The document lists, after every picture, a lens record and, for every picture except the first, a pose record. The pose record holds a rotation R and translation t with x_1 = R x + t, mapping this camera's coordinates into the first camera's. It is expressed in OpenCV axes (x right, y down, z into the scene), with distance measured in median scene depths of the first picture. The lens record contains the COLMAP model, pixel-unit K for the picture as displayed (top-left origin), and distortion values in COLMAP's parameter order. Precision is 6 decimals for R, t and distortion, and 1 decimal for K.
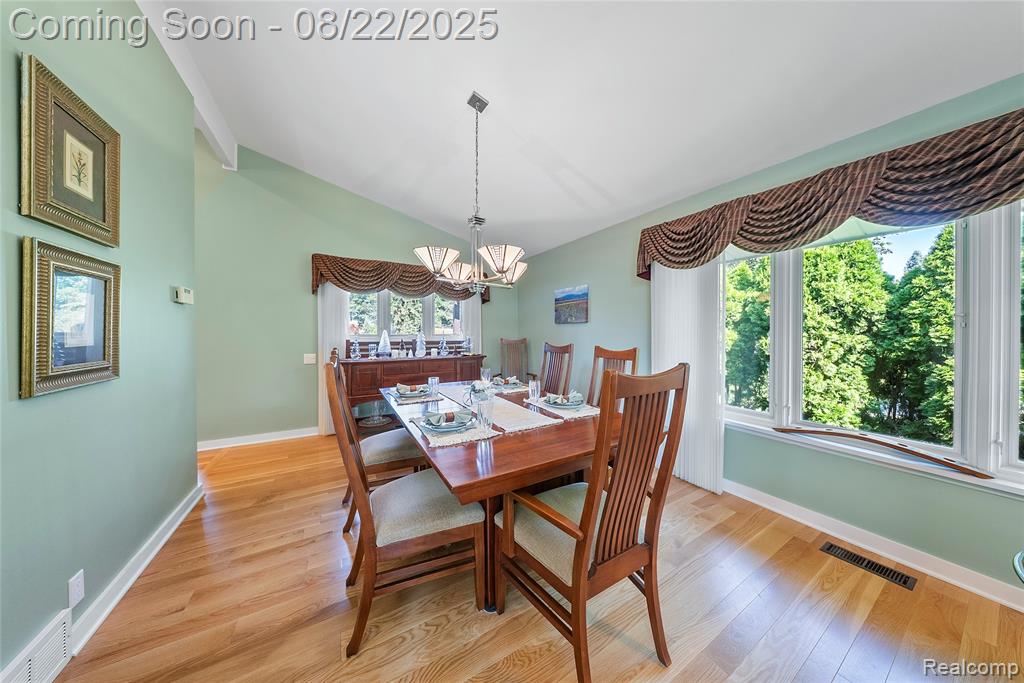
lens RADIAL K [[300.8, 0, 514.9], [0, 300.8, 334.7], [0, 0, 1]] dist [-0.014046, -0.000011]
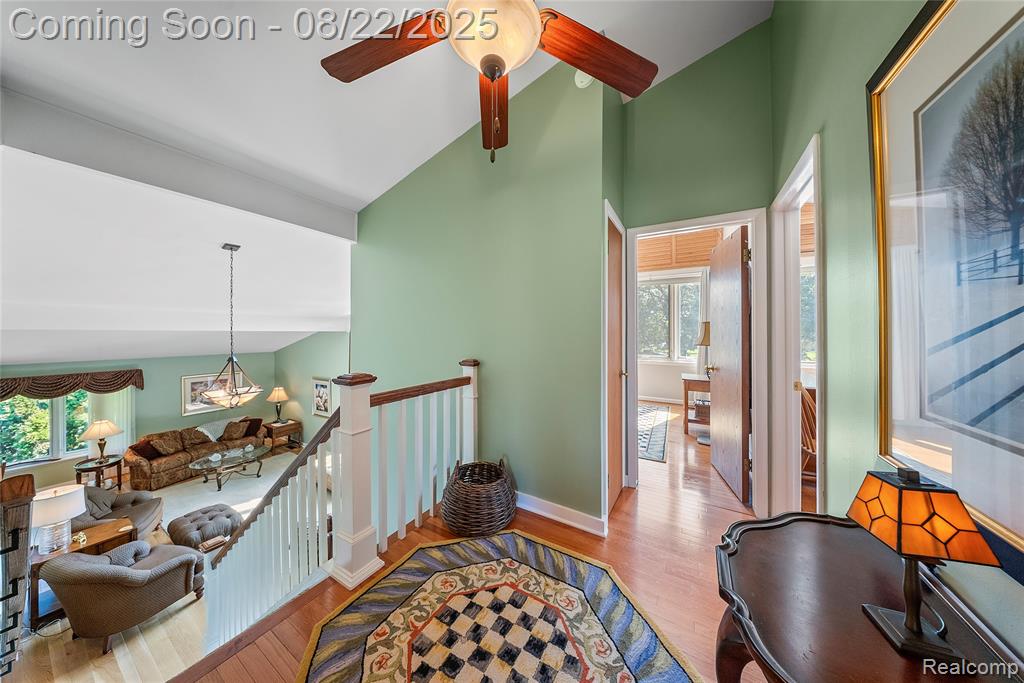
lens RADIAL K [[300.8, 0, 514.9], [0, 300.8, 334.7], [0, 0, 1]] dist [-0.014046, -0.000011]
pose [[-0.510569, -0.003066, 0.859831, -2.062845], [0.005596, 0.999961, 0.006888, -0.501940], [-0.859819, 0.008328, -0.510532, -0.990233]]
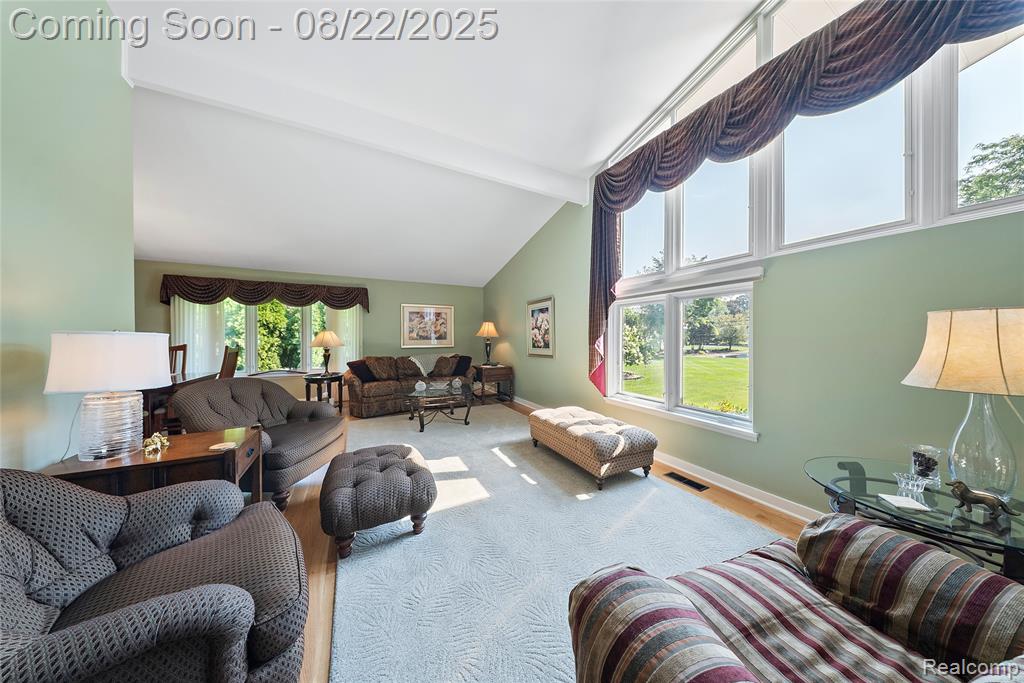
lens RADIAL K [[300.8, 0, 514.9], [0, 300.8, 334.7], [0, 0, 1]] dist [-0.014046, -0.000011]
pose [[0.029847, 0.003058, 0.999550, -0.951626], [0.011656, 0.999926, -0.003407, 0.005046], [-0.999487, 0.011752, 0.029809, -0.805166]]
